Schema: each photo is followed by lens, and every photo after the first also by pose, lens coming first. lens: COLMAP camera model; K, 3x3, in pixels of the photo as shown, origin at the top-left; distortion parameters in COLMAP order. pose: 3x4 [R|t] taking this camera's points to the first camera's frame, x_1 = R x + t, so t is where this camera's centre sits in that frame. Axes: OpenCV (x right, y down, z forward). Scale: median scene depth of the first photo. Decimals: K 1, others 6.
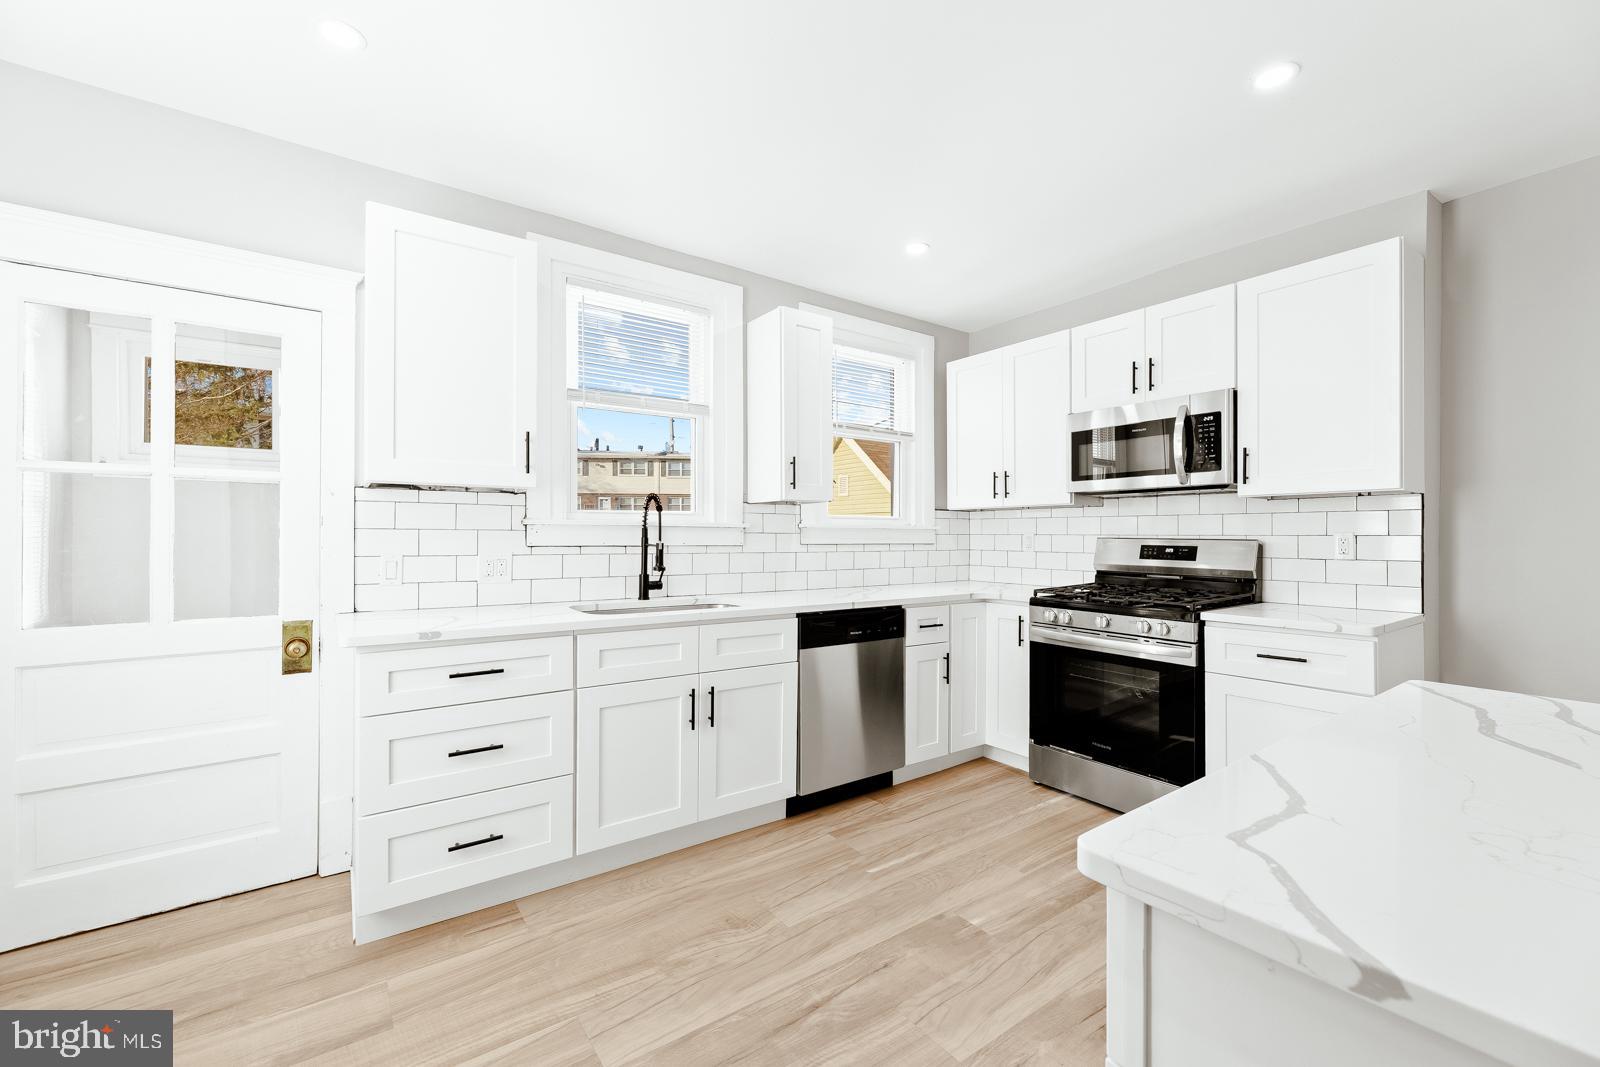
lens RADIAL K [[662.0, 0, 810.4], [0, 662.0, 535.2], [0, 0, 1]] dist [0.000605, 0.000195]
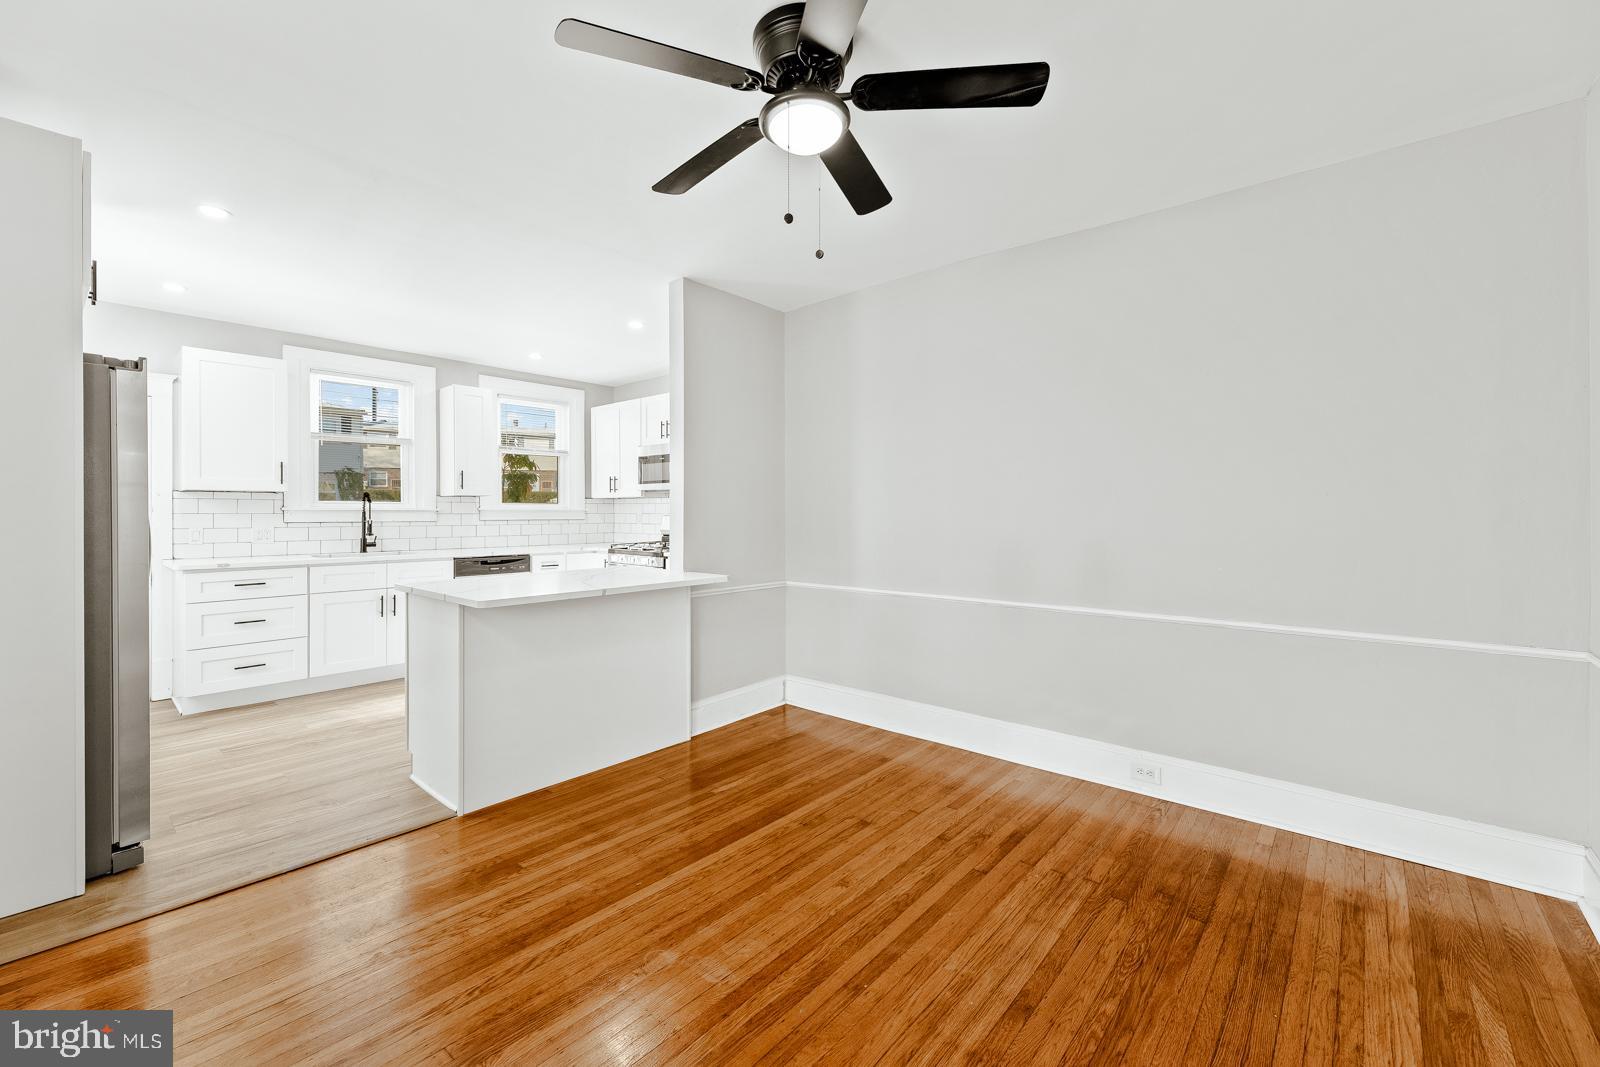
lens RADIAL K [[658.1, 0, 811.2], [0, 658.1, 512.3], [0, 0, 1]] dist [0.000620, -0.000283]
pose [[0.974254, -0.004515, 0.225407, 0.513255], [0.004122, 0.999989, 0.002213, -0.008355], [-0.225415, -0.001227, 0.974262, -0.967708]]
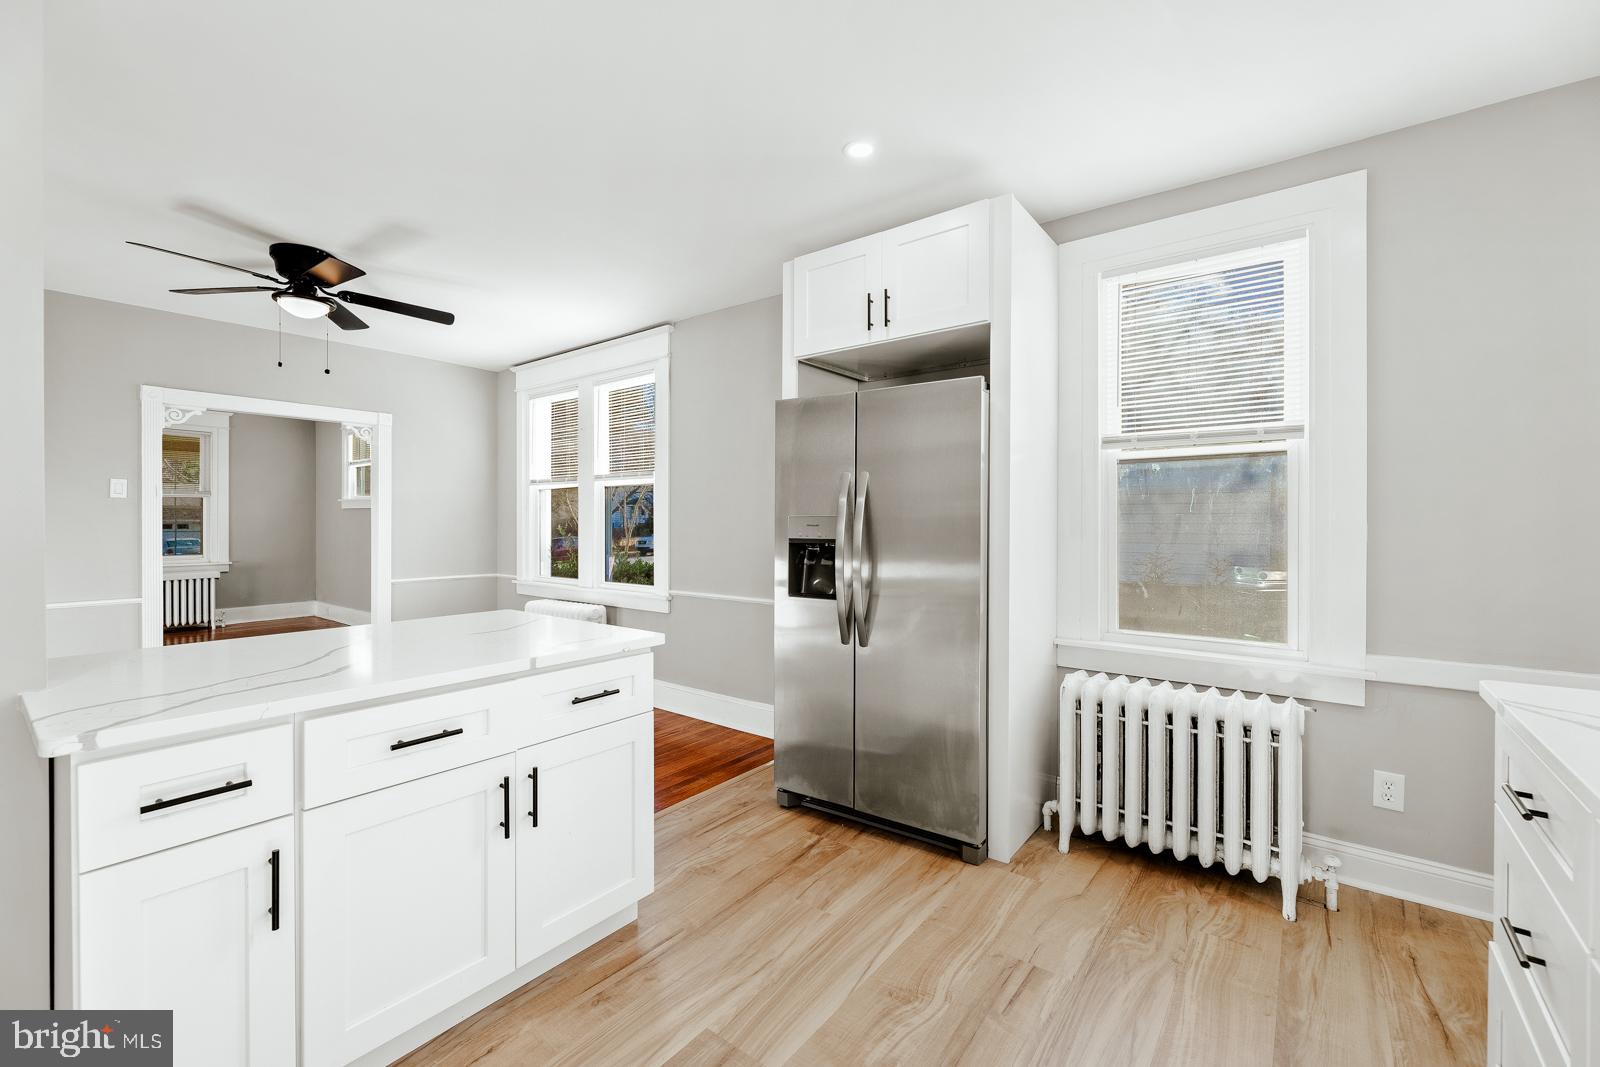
lens RADIAL K [[658.1, 0, 800.8], [0, 658.1, 524.3], [0, 0, 1]] dist [-0.001241, -0.000189]
pose [[-0.961368, -0.001905, -0.275260, 0.148242], [-0.002661, 0.999994, 0.002372, -0.013102], [0.275254, 0.003013, -0.961367, 0.947369]]
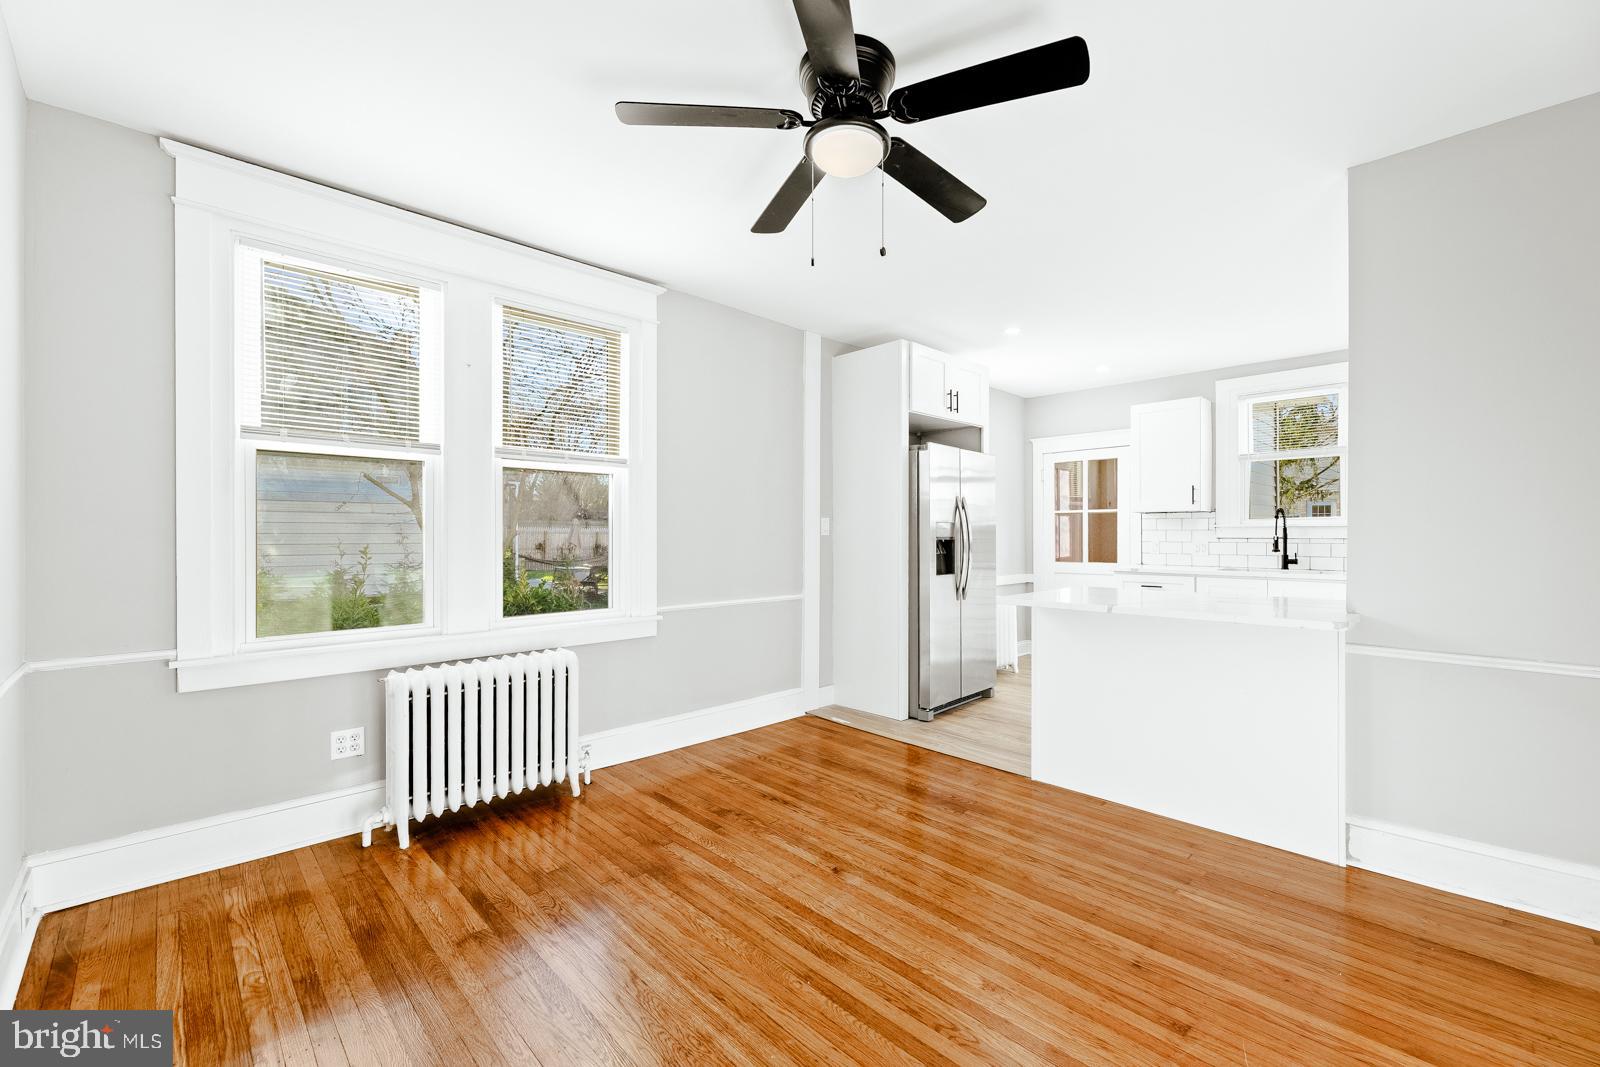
lens RADIAL K [[664.0, 0, 800.0], [0, 664.0, 533.5], [0, 0, 1]] dist [-0.001612, -0.000053]
pose [[0.134129, -0.004385, -0.990954, 1.305337], [0.001864, 0.999990, -0.004172, 0.008372], [0.990962, -0.001287, 0.134135, -0.487823]]
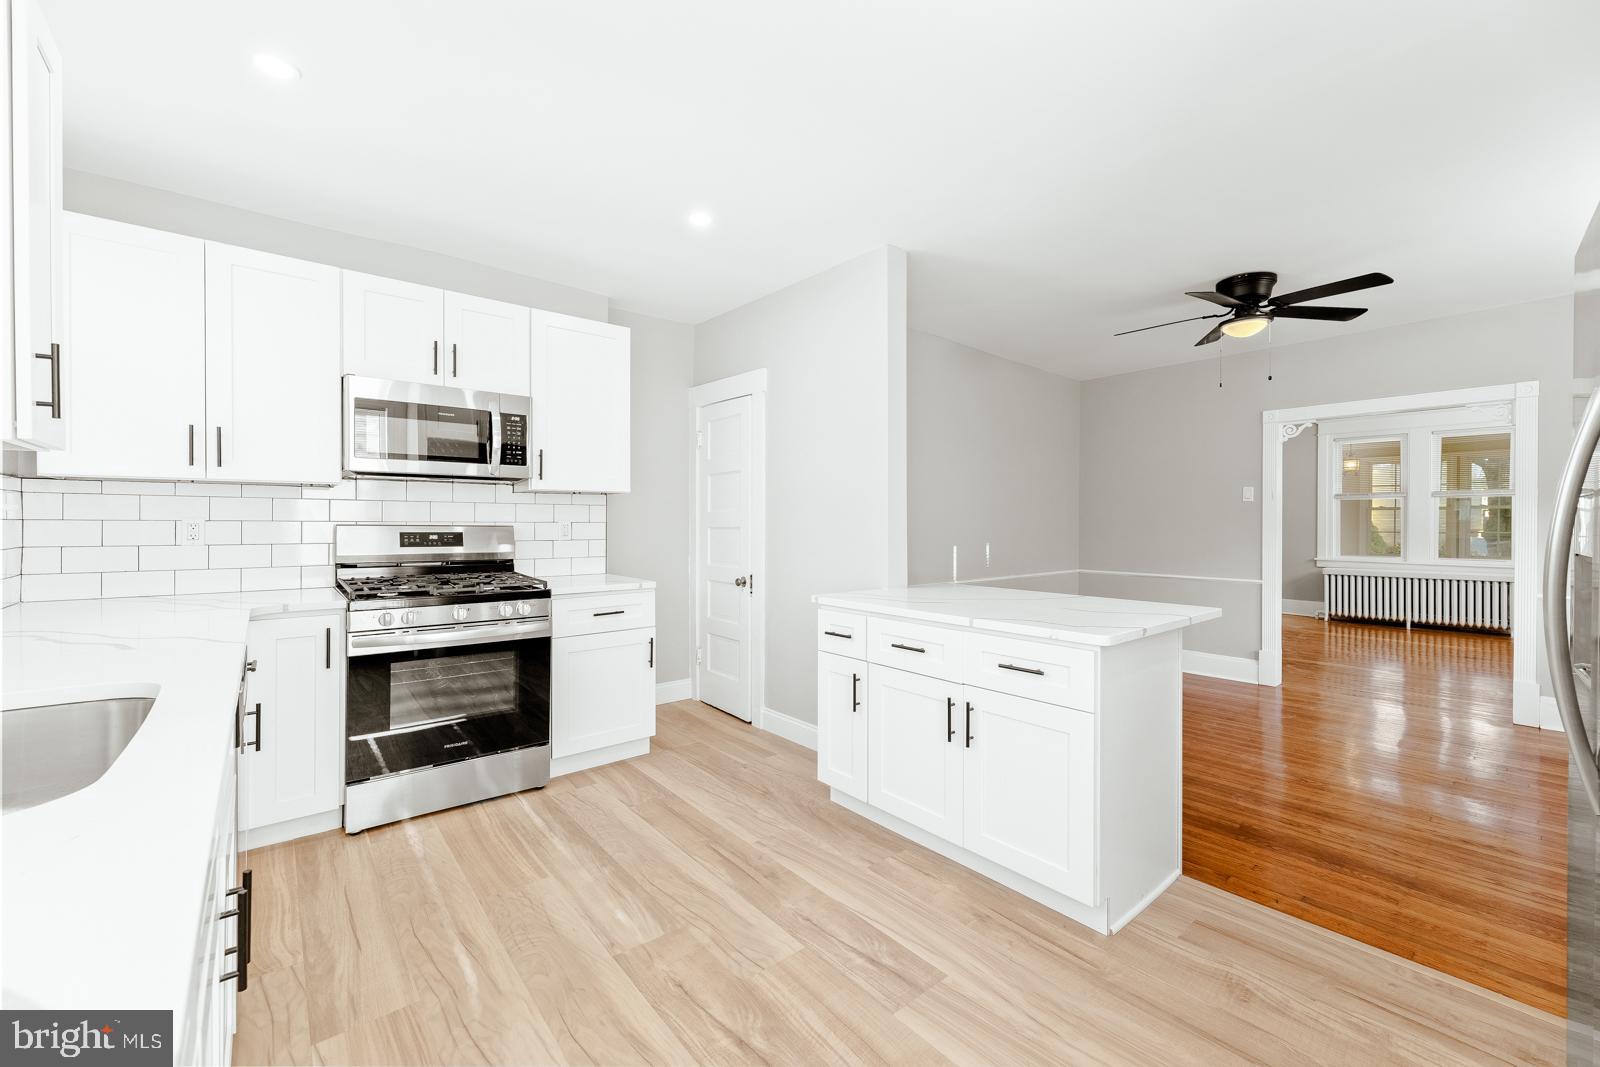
lens RADIAL K [[644.0, 0, 802.4], [0, 644.0, 523.8], [0, 0, 1]] dist [0.000035, 0.000168]
pose [[-0.067510, -0.004209, 0.997710, -0.510420], [-0.003944, 0.999984, 0.003952, -0.003335], [-0.997711, -0.003668, -0.067525, 0.567214]]
